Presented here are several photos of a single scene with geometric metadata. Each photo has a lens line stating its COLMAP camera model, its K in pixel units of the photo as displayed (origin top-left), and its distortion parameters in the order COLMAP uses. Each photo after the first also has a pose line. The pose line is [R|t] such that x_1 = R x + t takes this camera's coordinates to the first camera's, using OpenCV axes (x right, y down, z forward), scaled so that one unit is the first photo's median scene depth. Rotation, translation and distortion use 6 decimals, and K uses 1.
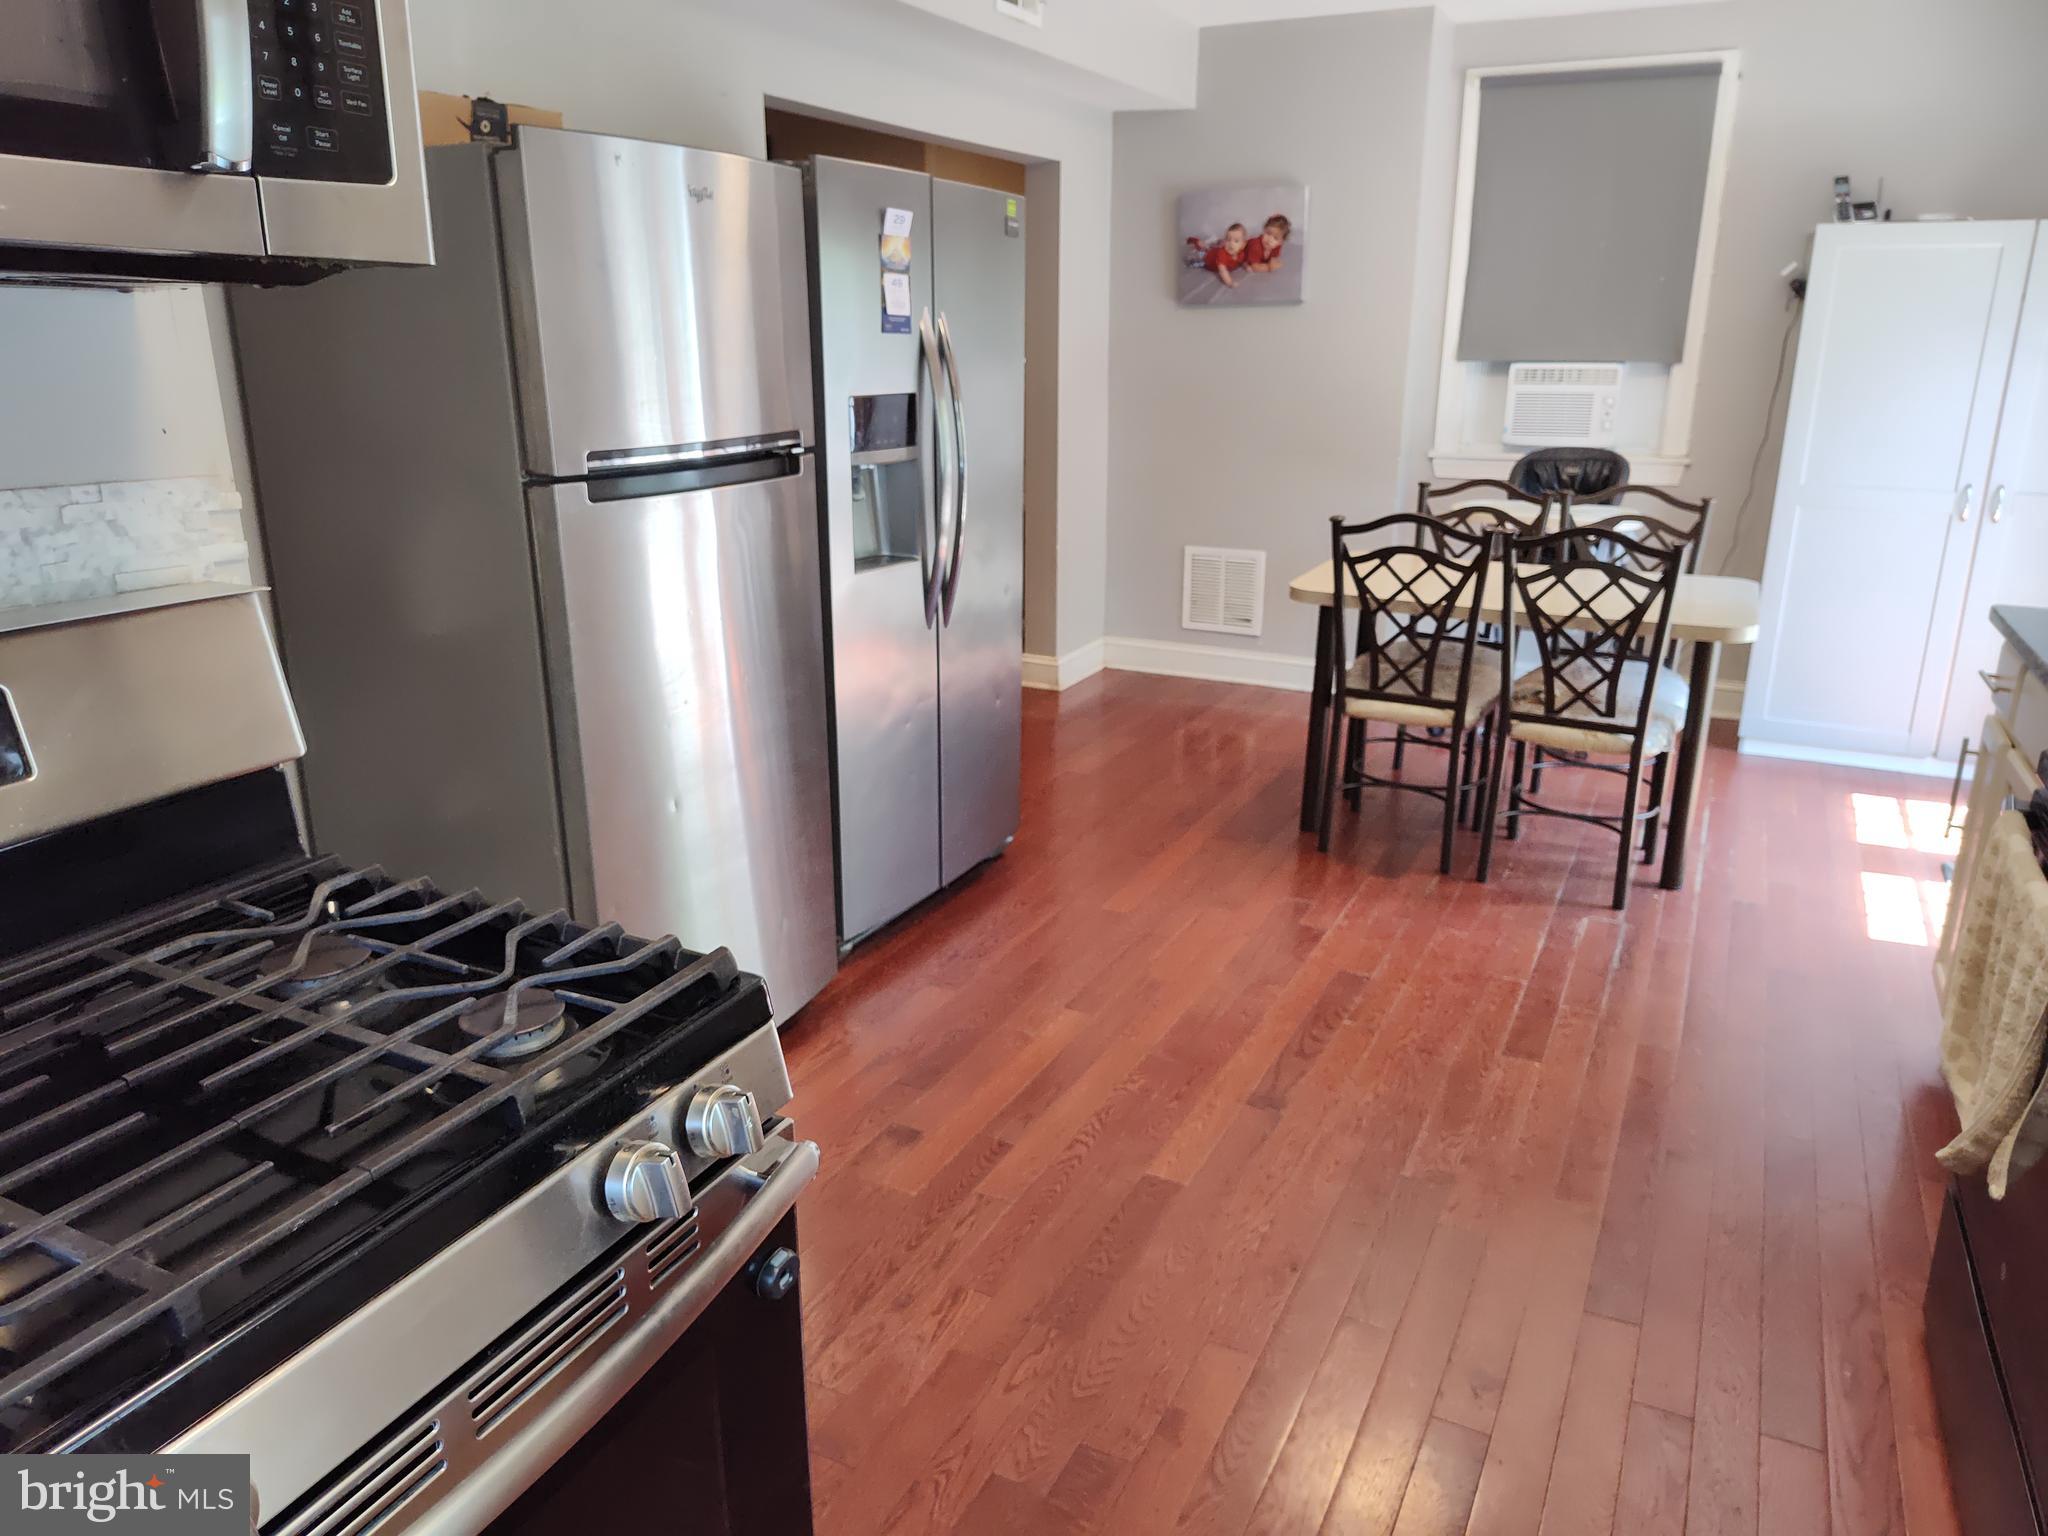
lens RADIAL K [[1416.7, 0, 1060.9], [0, 1416.7, 777.1], [0, 0, 1]] dist [0.050669, -0.067234]
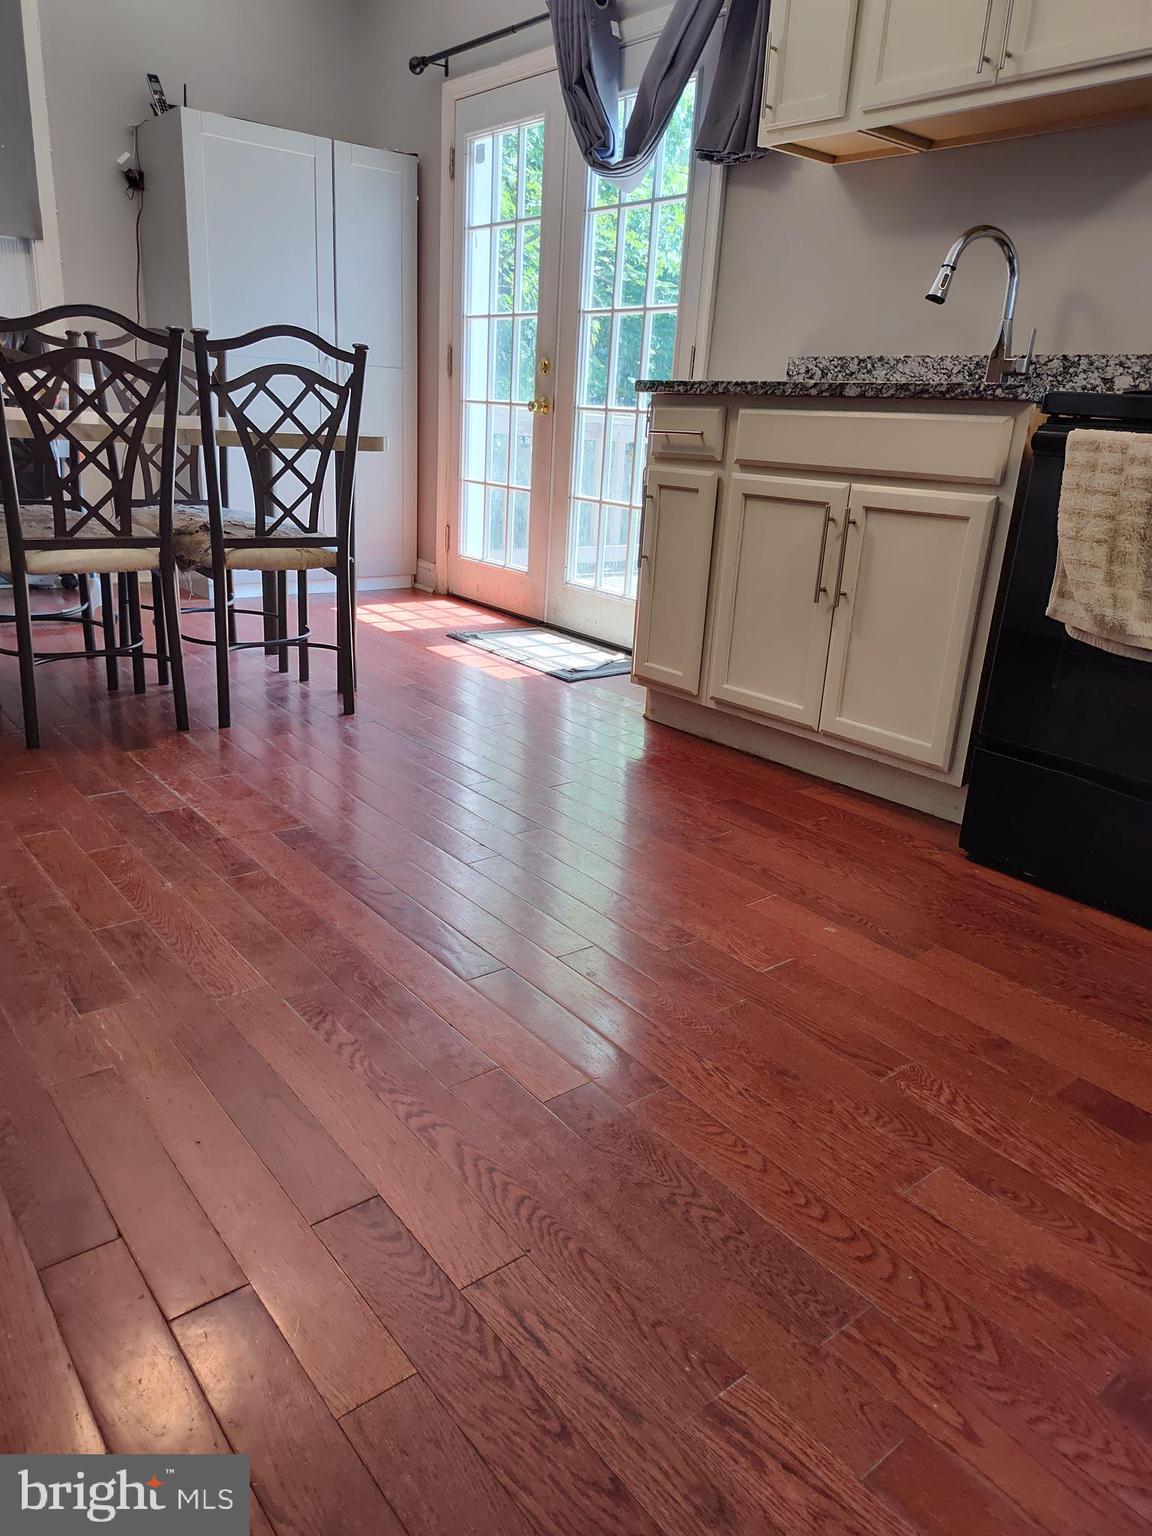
lens RADIAL K [[1040.4, 0, 573.2], [0, 1040.4, 771.5], [0, 0, 1]] dist [0.040724, -0.043858]
pose [[0.433397, -0.282938, 0.855636, -0.233435], [0.221002, 0.953814, 0.203461, 0.011771], [-0.873685, 0.100917, 0.475910, 0.501283]]
